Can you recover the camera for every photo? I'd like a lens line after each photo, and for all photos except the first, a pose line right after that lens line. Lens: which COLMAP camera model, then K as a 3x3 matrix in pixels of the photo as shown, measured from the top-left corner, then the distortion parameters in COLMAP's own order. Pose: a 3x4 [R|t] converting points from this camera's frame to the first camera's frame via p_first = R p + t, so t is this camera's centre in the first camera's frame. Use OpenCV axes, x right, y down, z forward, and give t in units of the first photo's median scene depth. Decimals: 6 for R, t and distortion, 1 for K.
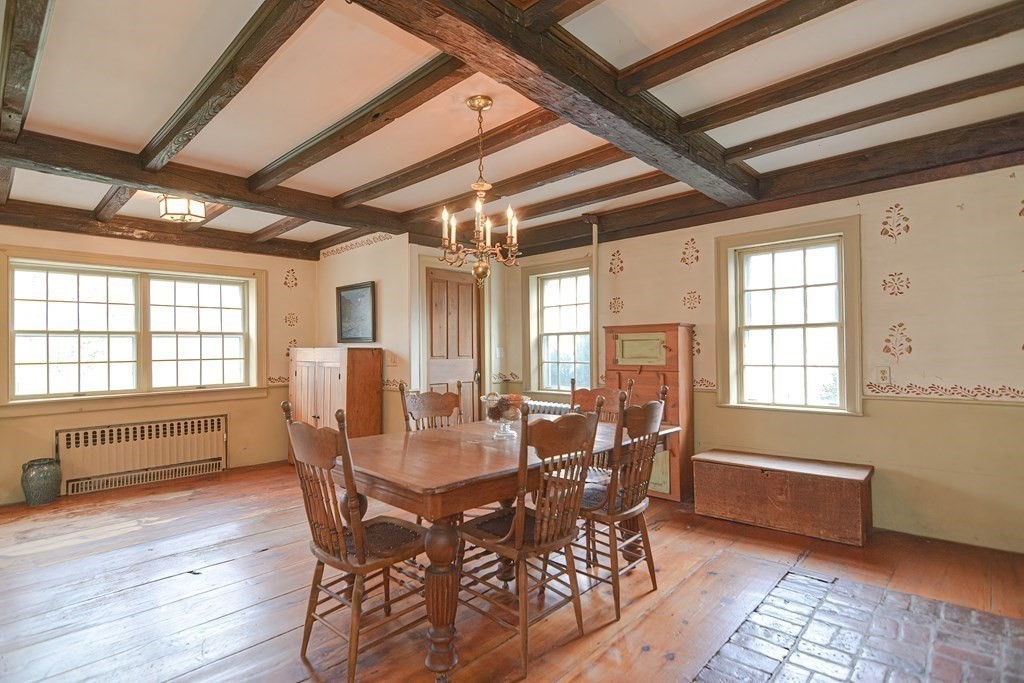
lens RADIAL K [[498.7, 0, 512.0], [0, 498.7, 341.5], [0, 0, 1]] dist [-0.001647, -0.006336]
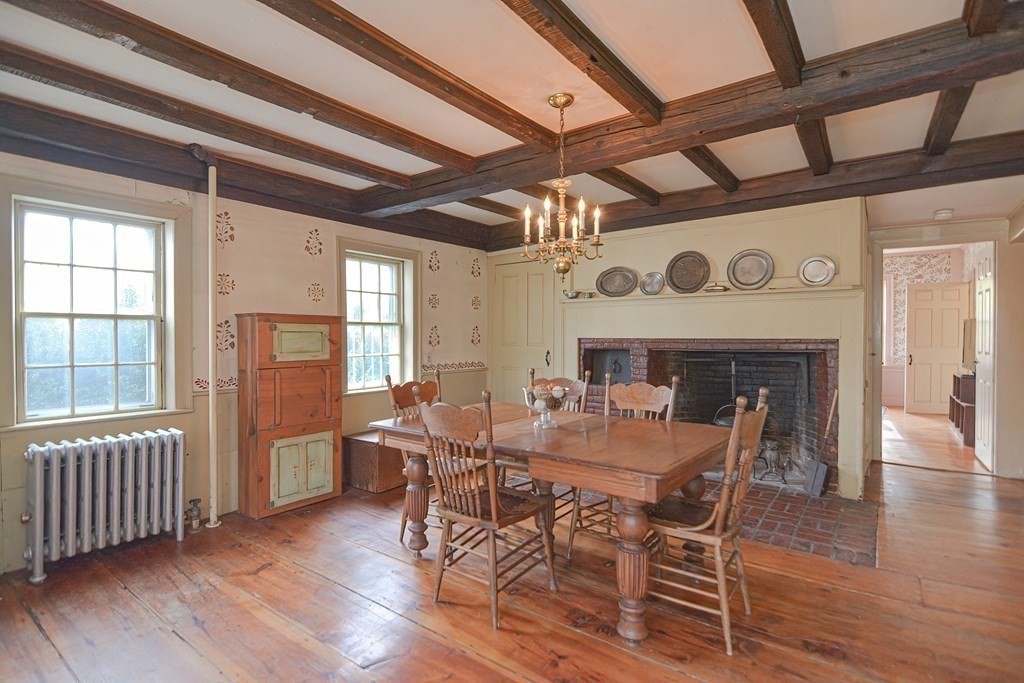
lens RADIAL K [[498.7, 0, 512.0], [0, 498.7, 341.5], [0, 0, 1]] dist [-0.001647, -0.006336]
pose [[-0.116088, 0.003555, 0.993233, -0.672230], [-0.010319, 0.999935, -0.004785, 0.014461], [-0.993185, -0.010805, -0.116043, 0.752901]]
